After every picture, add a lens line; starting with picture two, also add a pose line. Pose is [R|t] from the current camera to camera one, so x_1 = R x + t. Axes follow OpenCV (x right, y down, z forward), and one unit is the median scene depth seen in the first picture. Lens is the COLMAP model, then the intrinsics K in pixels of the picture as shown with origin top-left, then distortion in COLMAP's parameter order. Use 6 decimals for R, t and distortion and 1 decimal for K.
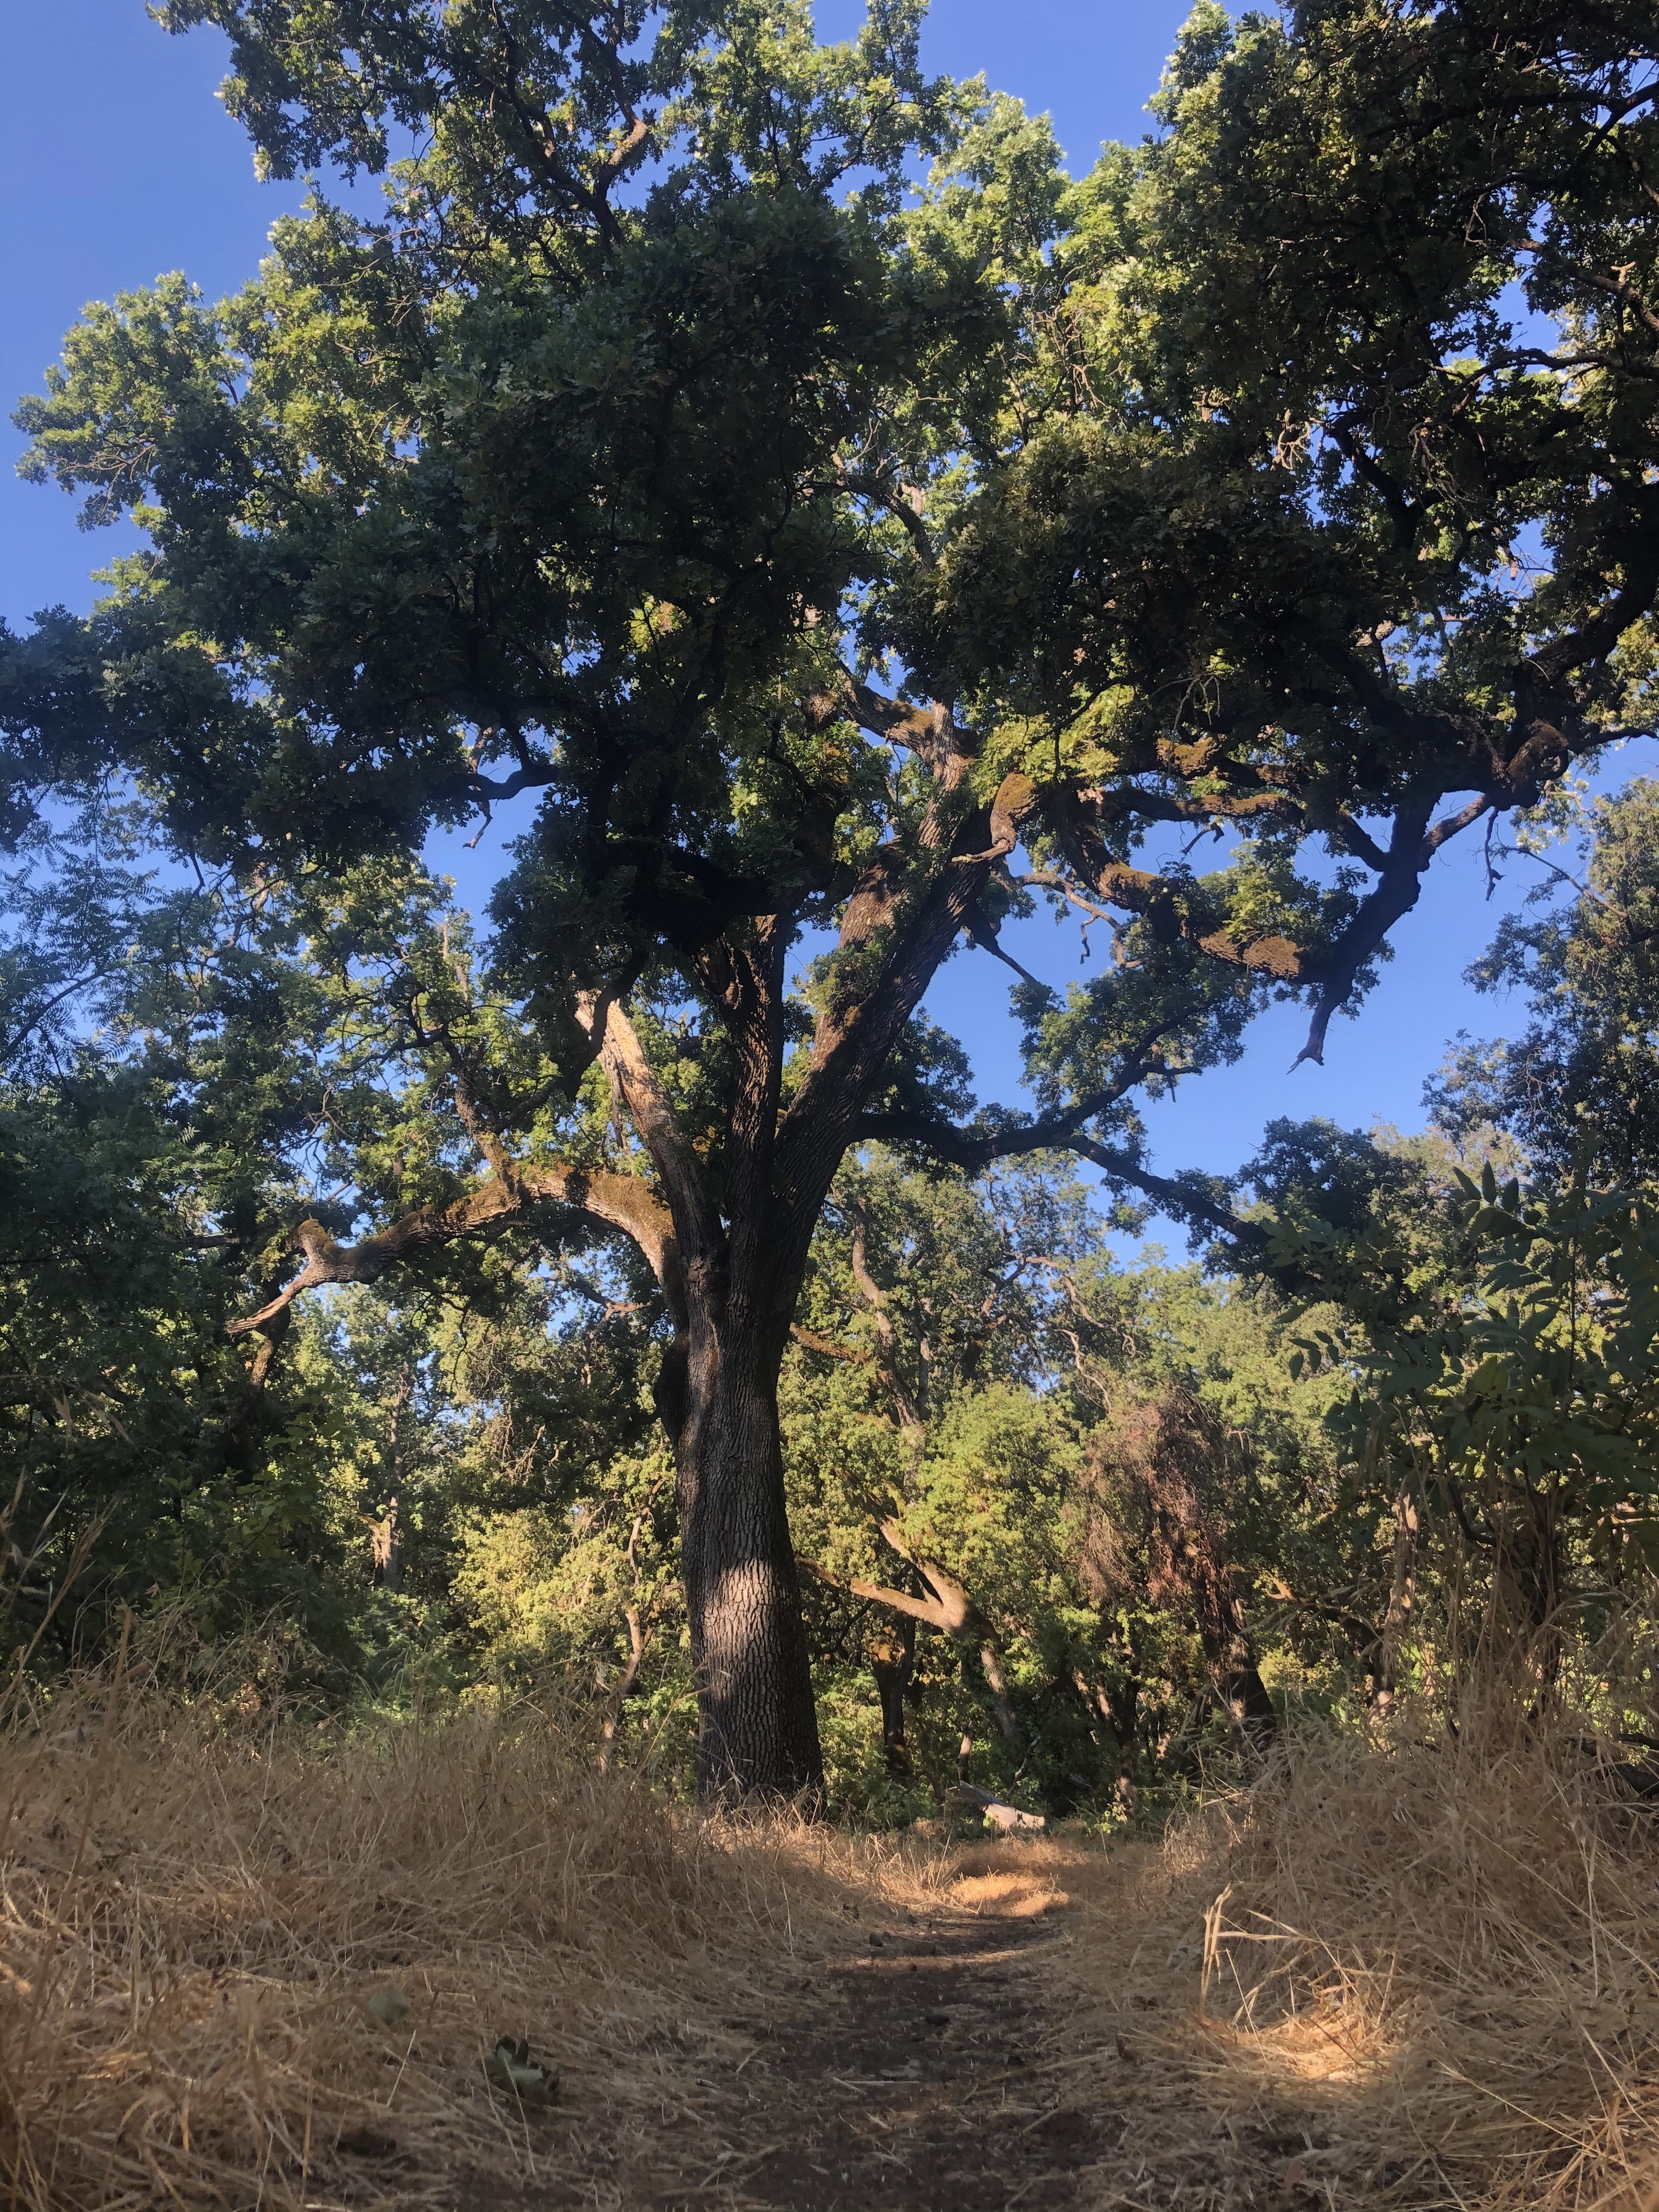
lens RADIAL K [[1751.1, 0, 882.4], [0, 1751.1, 1102.2], [0, 0, 1]] dist [-0.008339, -0.008784]
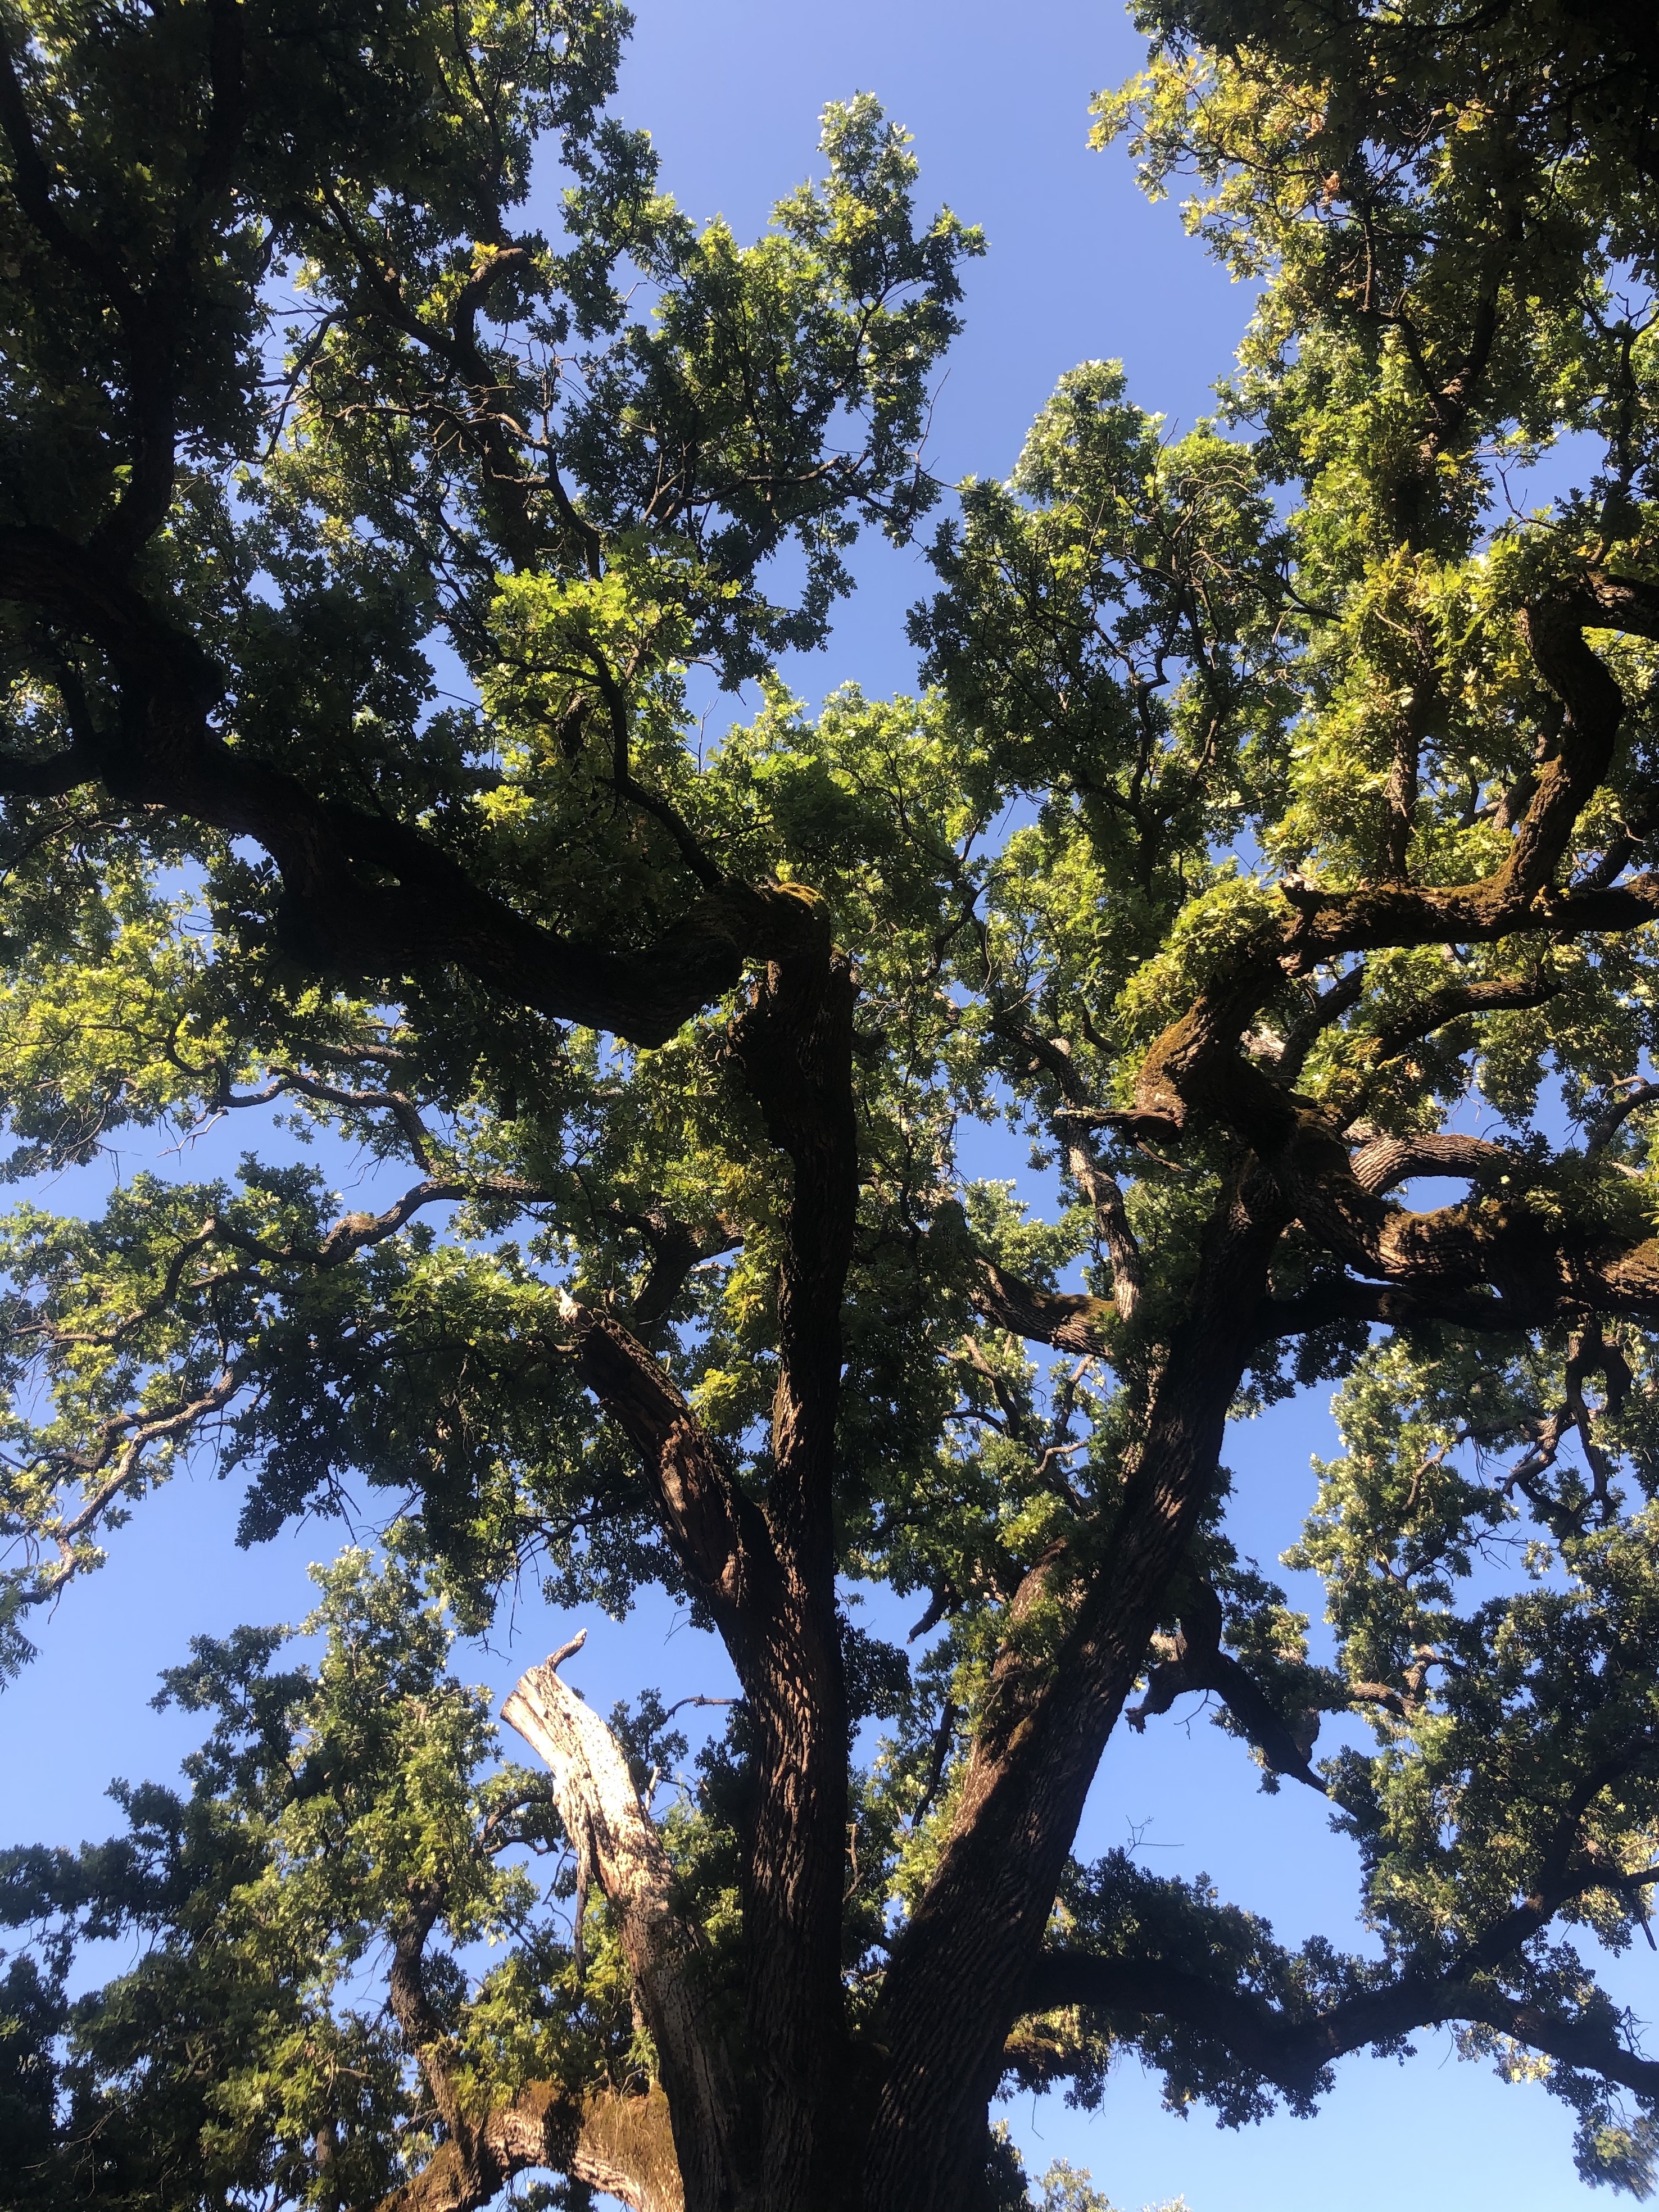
lens RADIAL K [[1751.1, 0, 882.4], [0, 1751.1, 1102.2], [0, 0, 1]] dist [-0.008339, -0.008784]
pose [[0.981649, -0.133582, -0.136092, 0.041607], [0.029773, 0.812265, -0.582528, 0.107774], [0.188358, 0.567786, 0.801336, 0.396209]]
